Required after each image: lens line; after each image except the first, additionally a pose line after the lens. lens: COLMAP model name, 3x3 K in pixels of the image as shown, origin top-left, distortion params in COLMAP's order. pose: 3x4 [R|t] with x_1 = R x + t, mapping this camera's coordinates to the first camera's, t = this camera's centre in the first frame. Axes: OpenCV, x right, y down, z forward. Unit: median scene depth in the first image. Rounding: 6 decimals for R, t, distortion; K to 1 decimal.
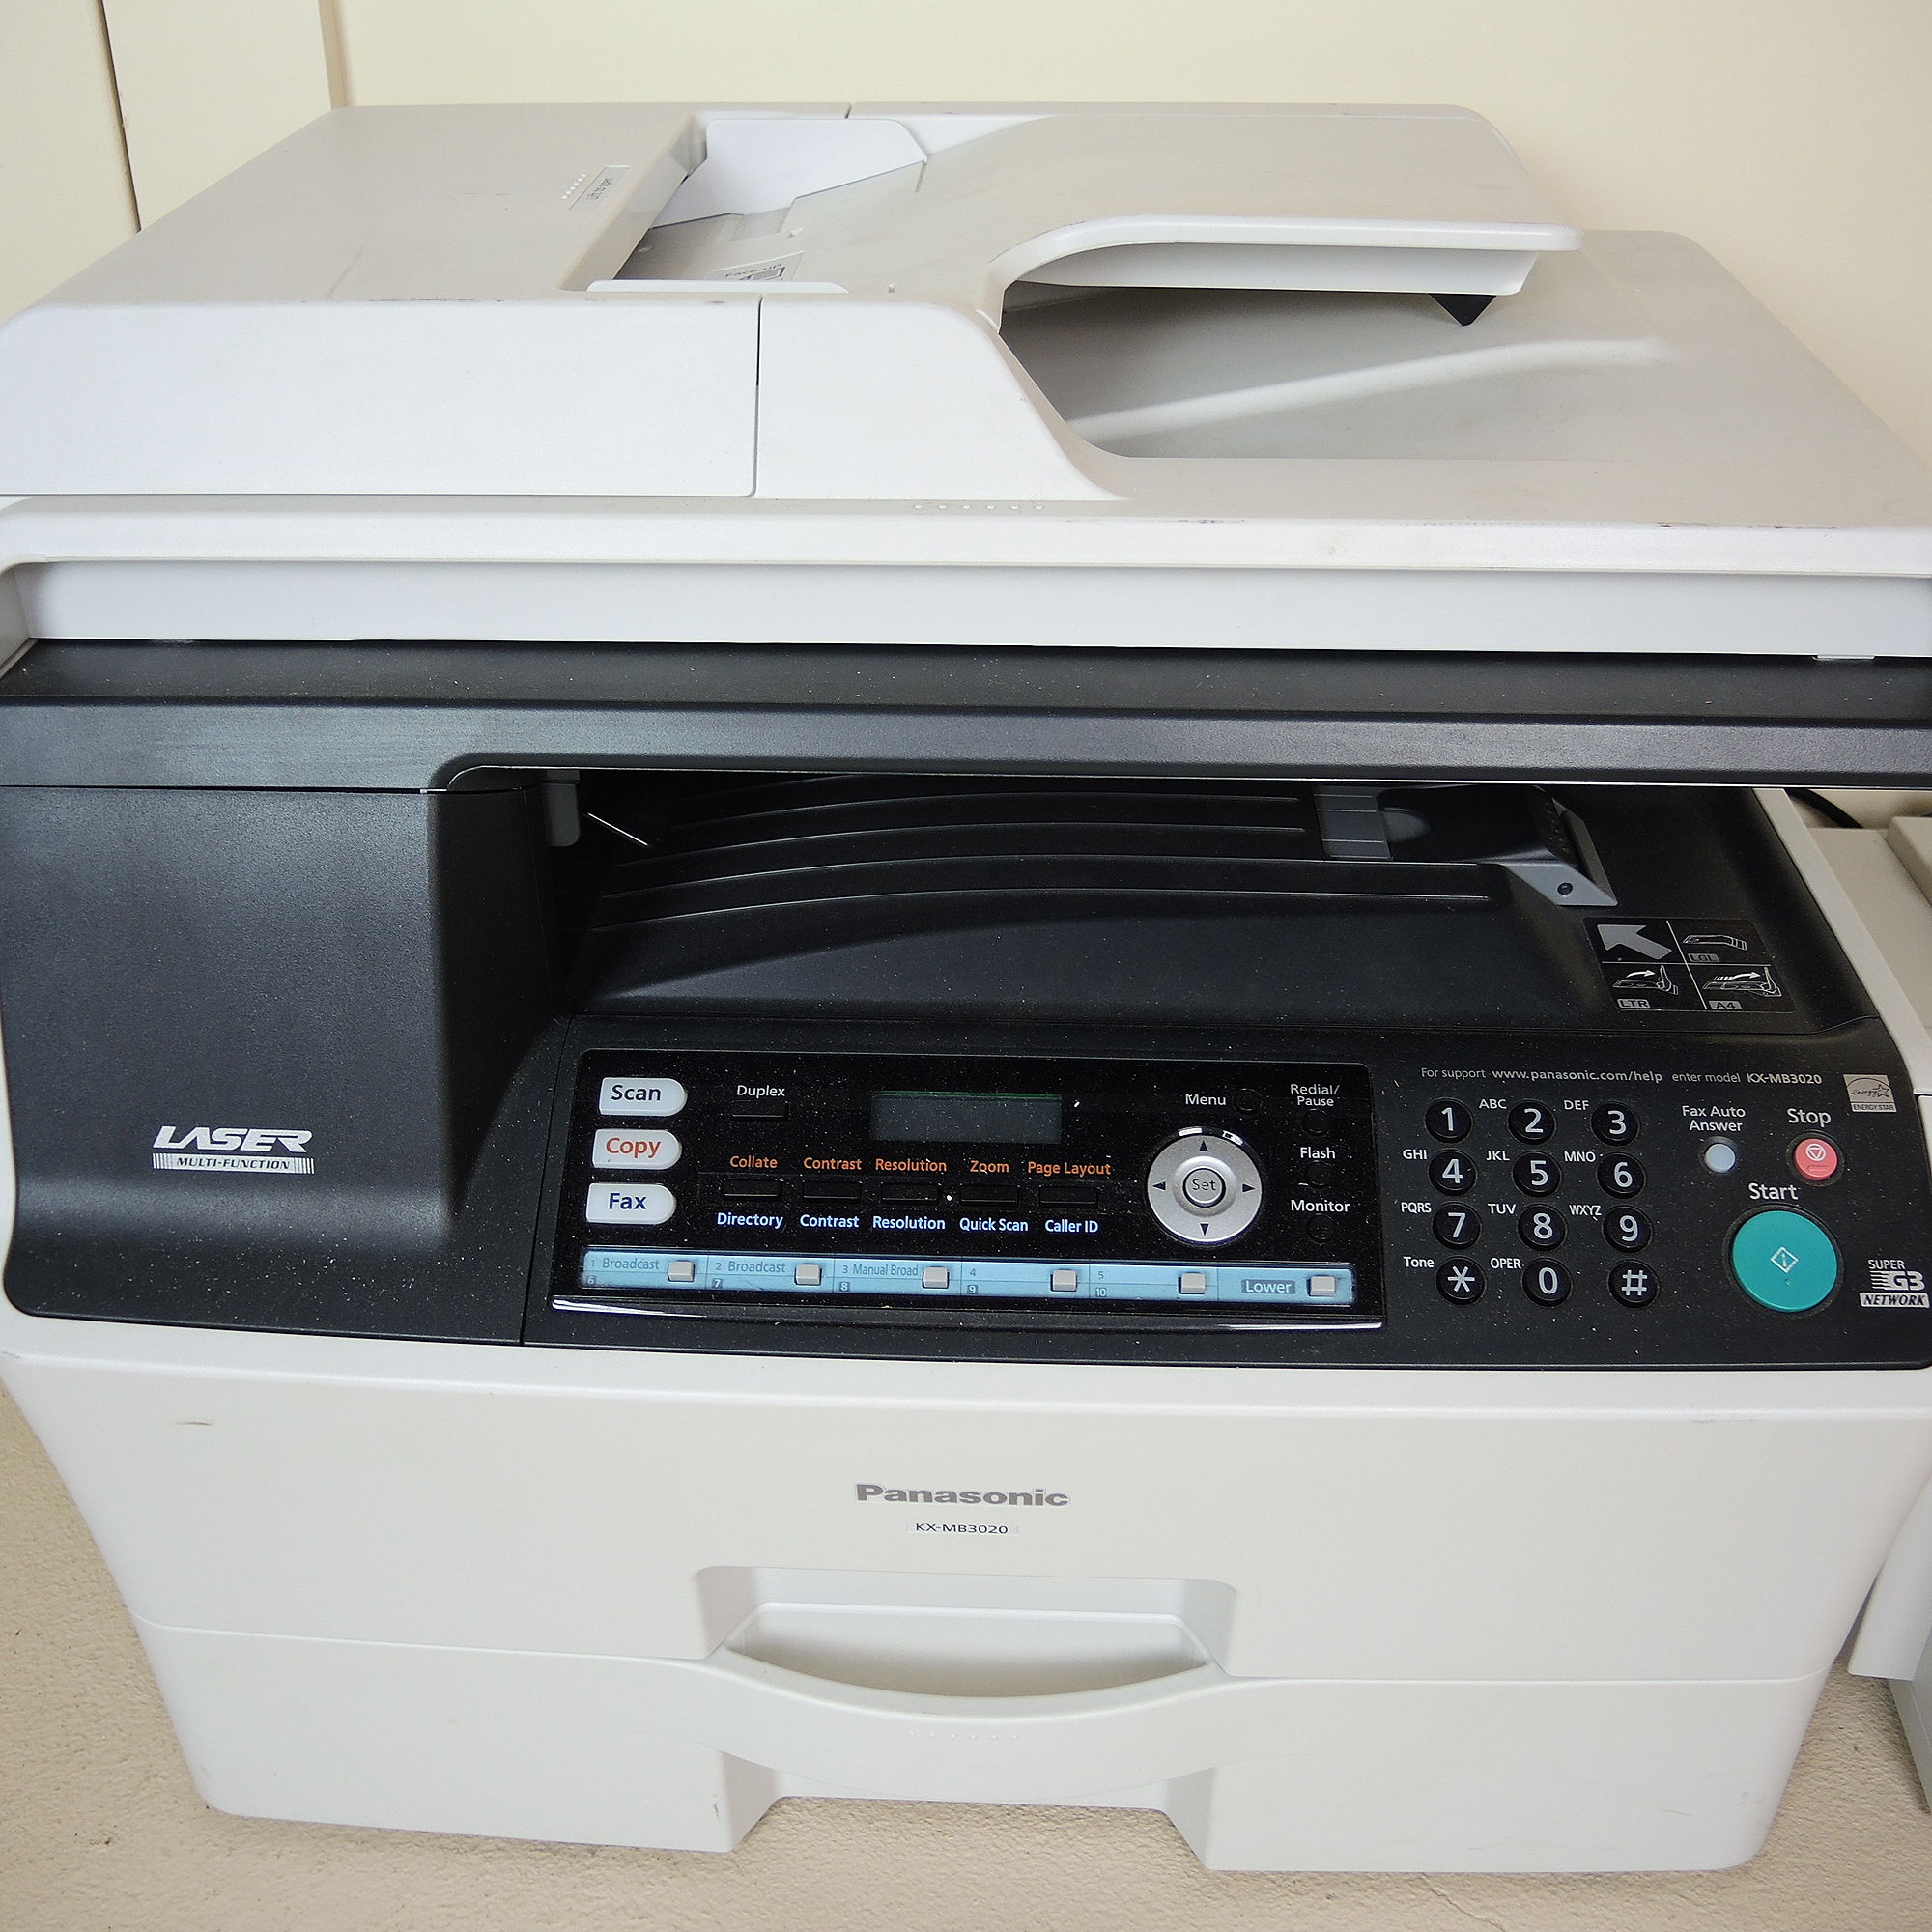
lens RADIAL K [[2178.9, 0, 973.2], [0, 2178.9, 962.3], [0, 0, 1]] dist [-0.059559, 0.000000]
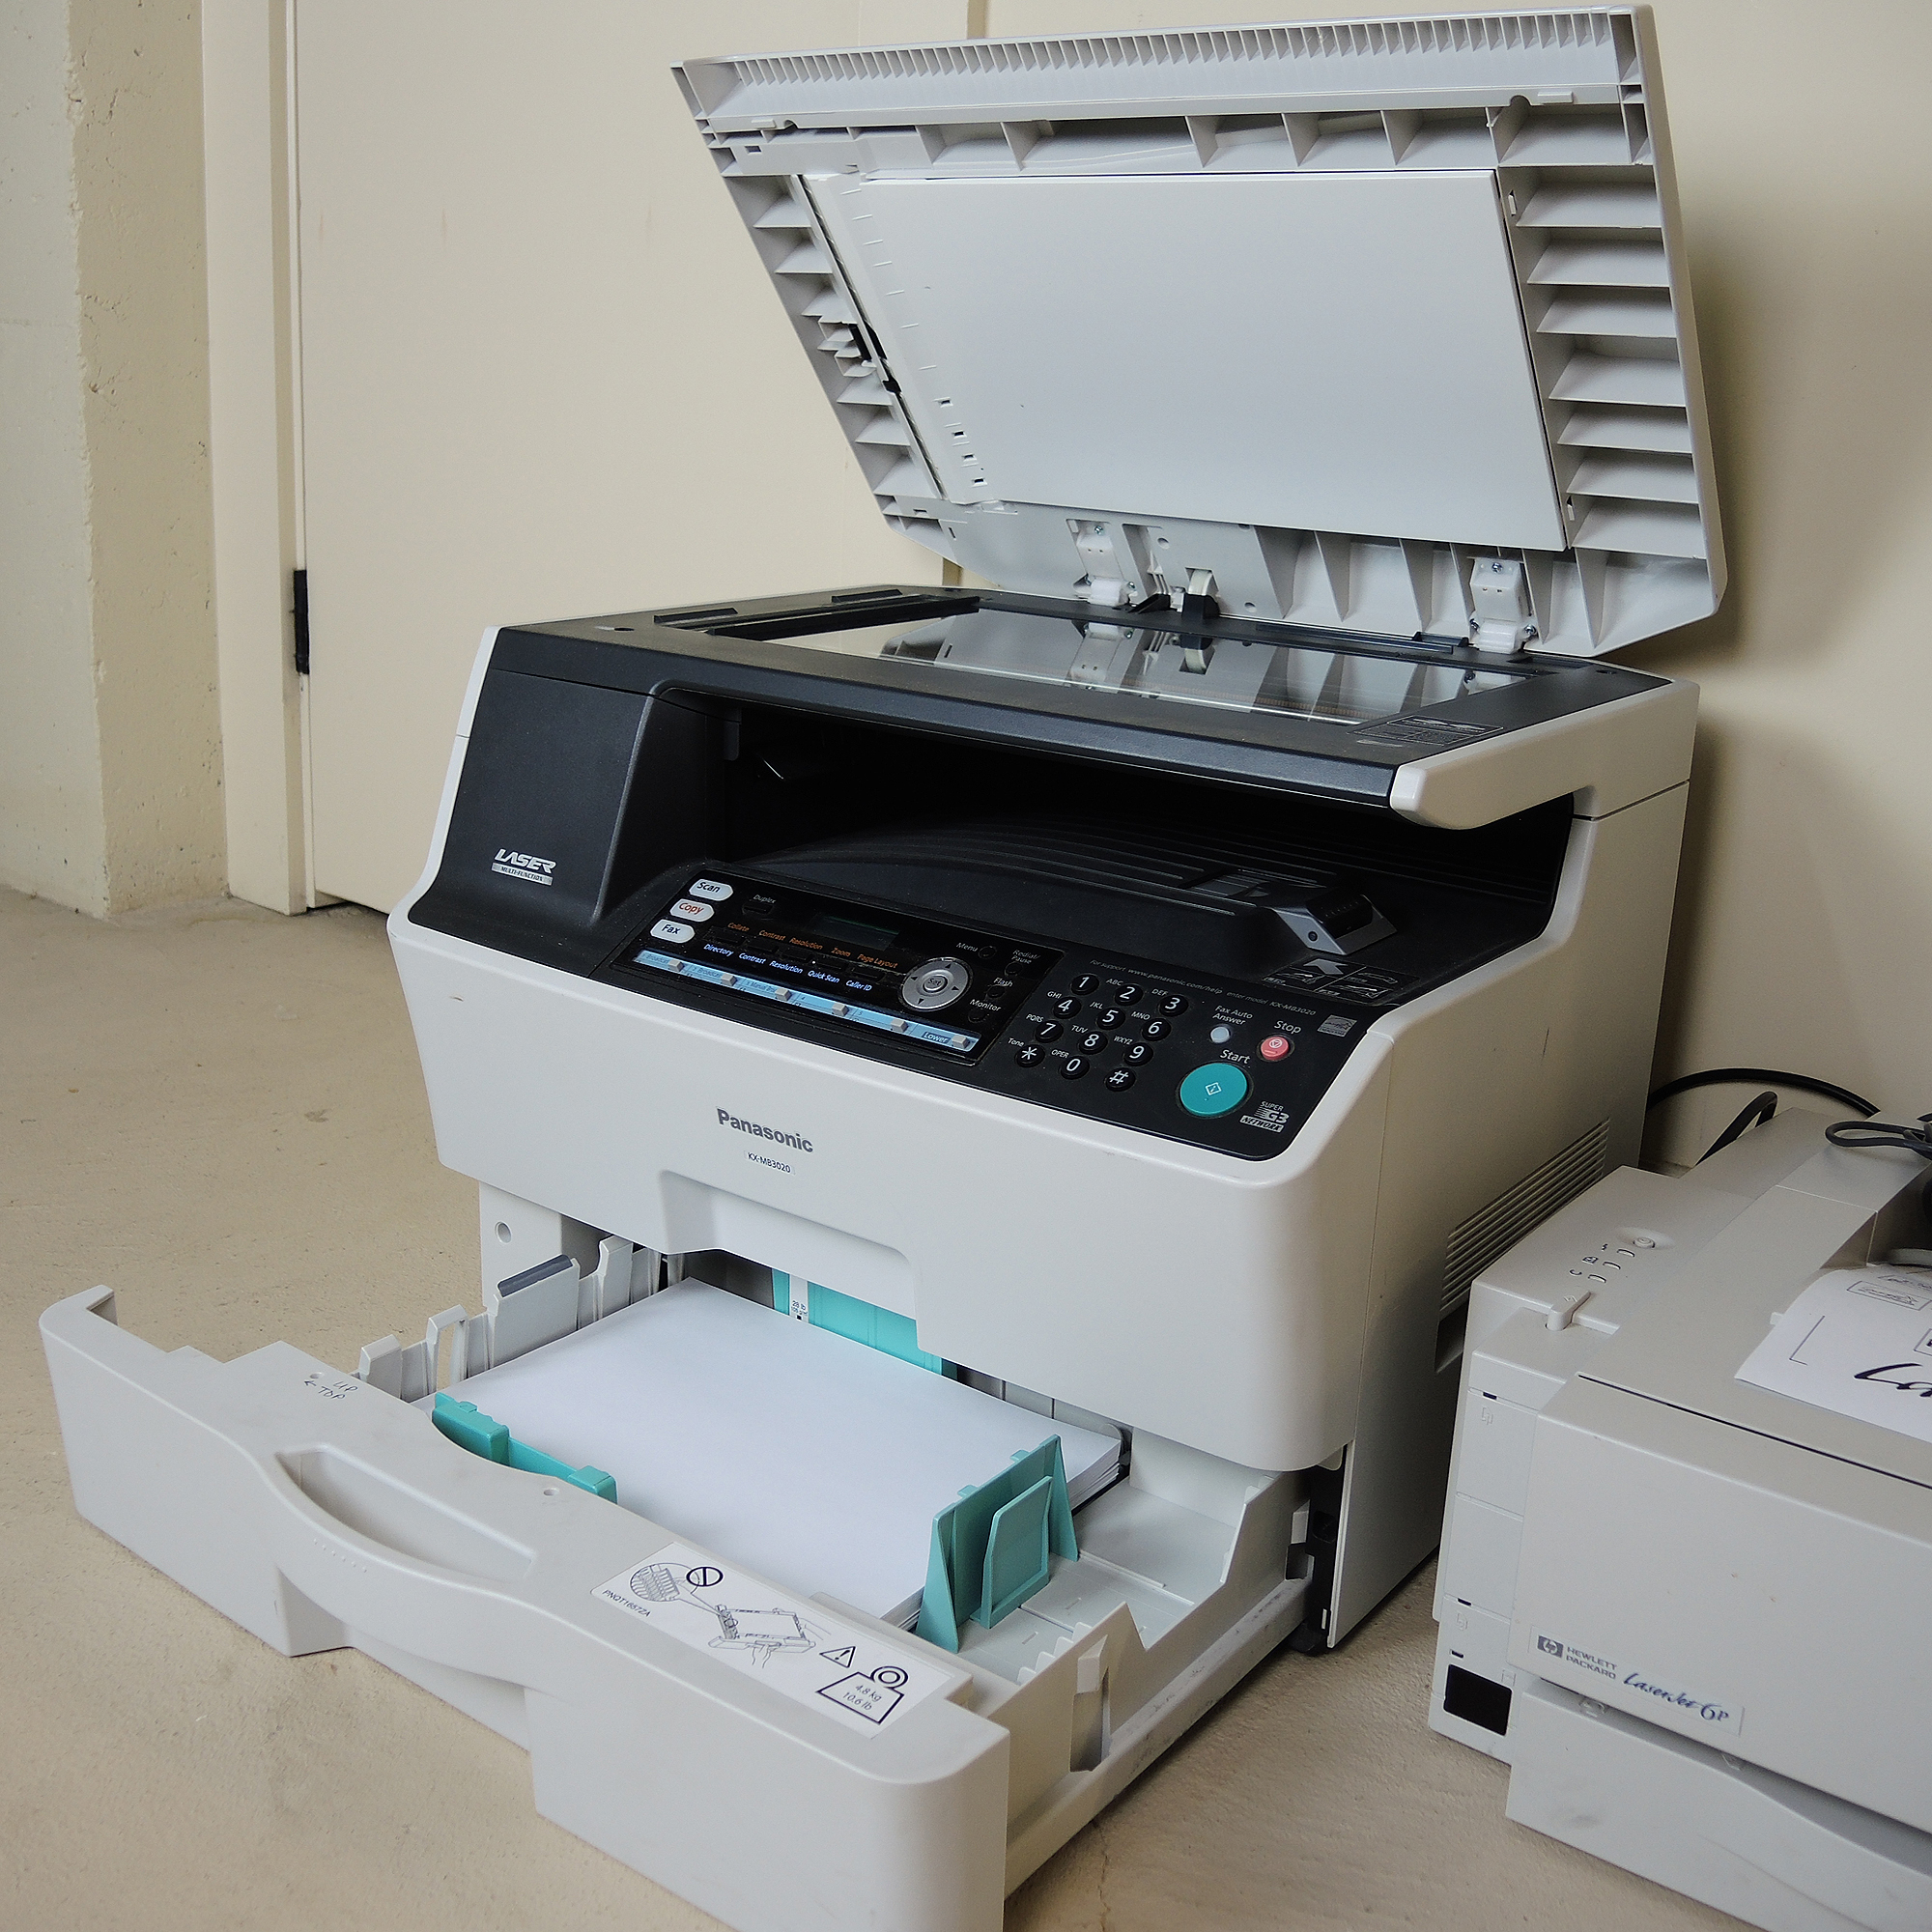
lens RADIAL K [[2178.9, 0, 964.2], [0, 2178.9, 965.3], [0, 0, 1]] dist [-0.059559, 0.000000]
pose [[0.826983, 0.190228, -0.529067, 1.008049], [-0.329750, 0.926284, -0.182382, 0.388223], [0.455372, 0.325287, 0.828749, -0.382774]]
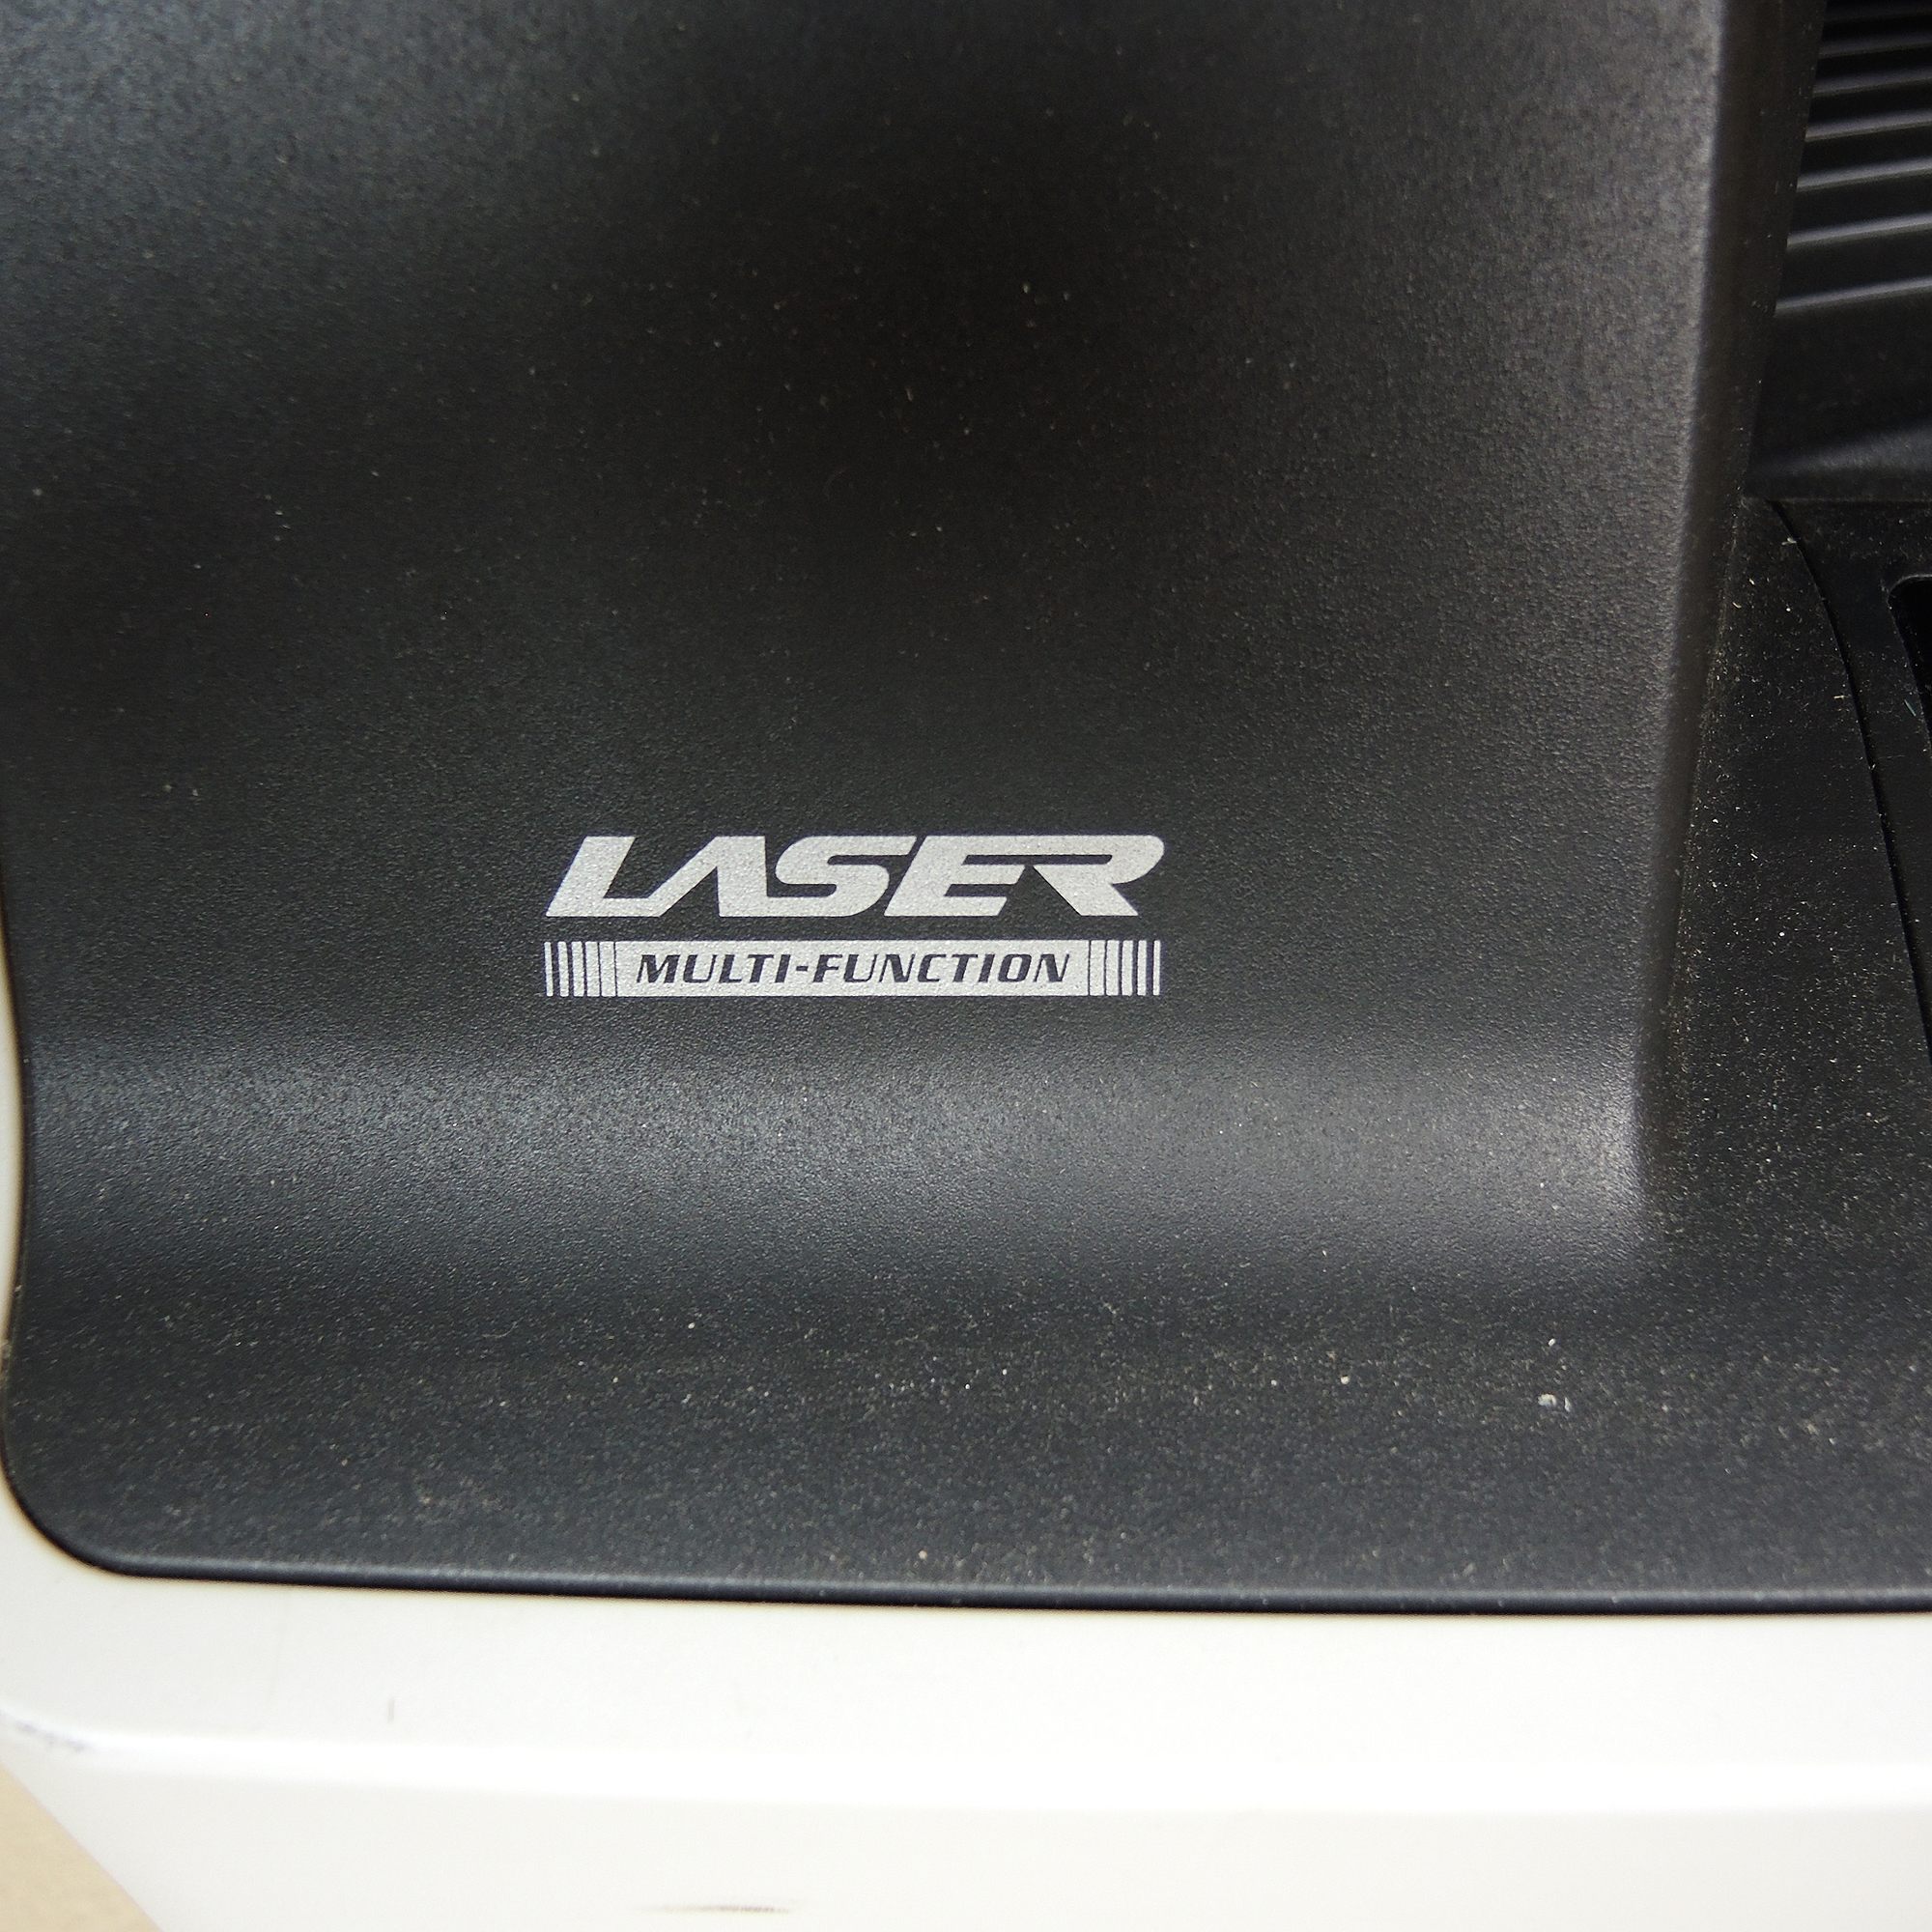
lens RADIAL K [[2178.9, 0, 965.8], [0, 2178.9, 965.8], [0, 0, 1]] dist [-0.059559, 0.000000]
pose [[0.998959, -0.030923, 0.033547, -0.337273], [0.027531, 0.994882, 0.097223, 0.067081], [-0.036382, -0.096198, 0.994697, 0.733518]]
